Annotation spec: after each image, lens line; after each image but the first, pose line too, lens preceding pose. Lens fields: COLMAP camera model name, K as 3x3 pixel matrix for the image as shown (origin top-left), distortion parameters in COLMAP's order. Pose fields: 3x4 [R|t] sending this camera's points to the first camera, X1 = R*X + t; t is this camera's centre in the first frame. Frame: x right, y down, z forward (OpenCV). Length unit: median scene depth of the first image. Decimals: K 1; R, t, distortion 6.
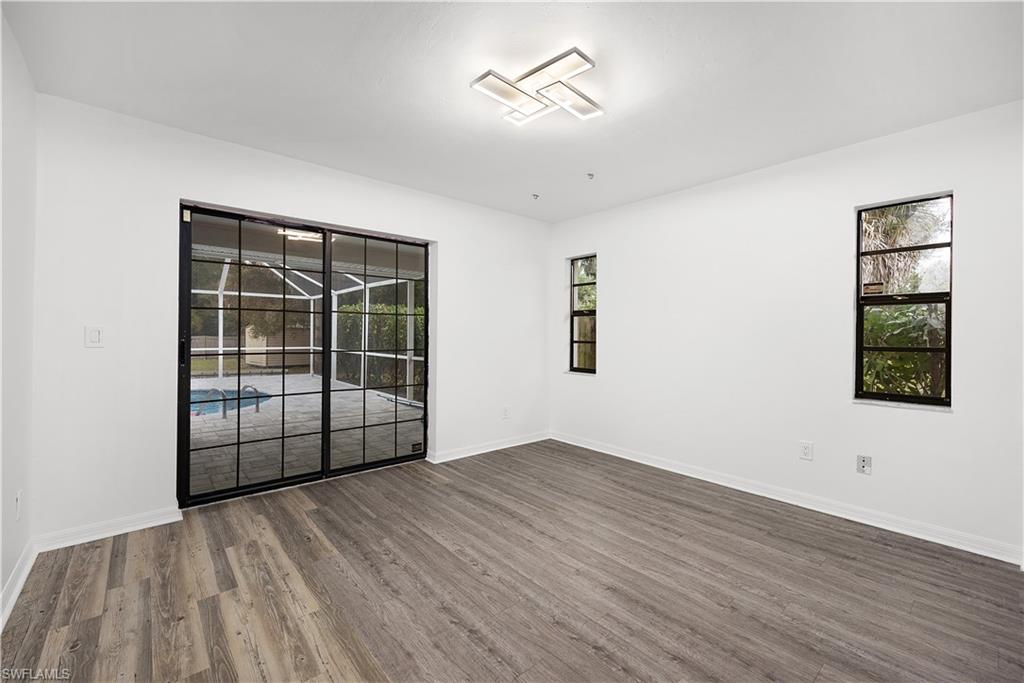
lens RADIAL K [[428.0, 0, 508.1], [0, 428.0, 334.4], [0, 0, 1]] dist [0.001622, 0.000144]
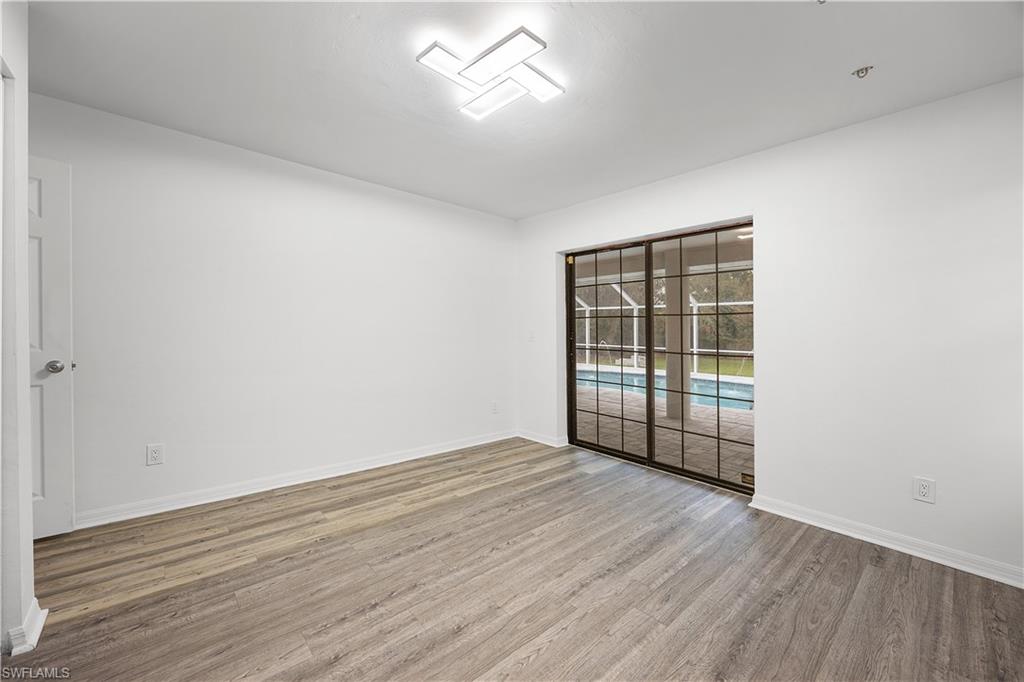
lens RADIAL K [[395.3, 0, 512.0], [0, 395.3, 341.0], [0, 0, 1]] dist [-0.000587, -0.000032]
pose [[0.021657, 0.015184, -0.999650, 0.818105], [-0.019034, 0.999710, 0.014773, 0.006436], [0.999584, 0.018708, 0.021940, 0.867873]]
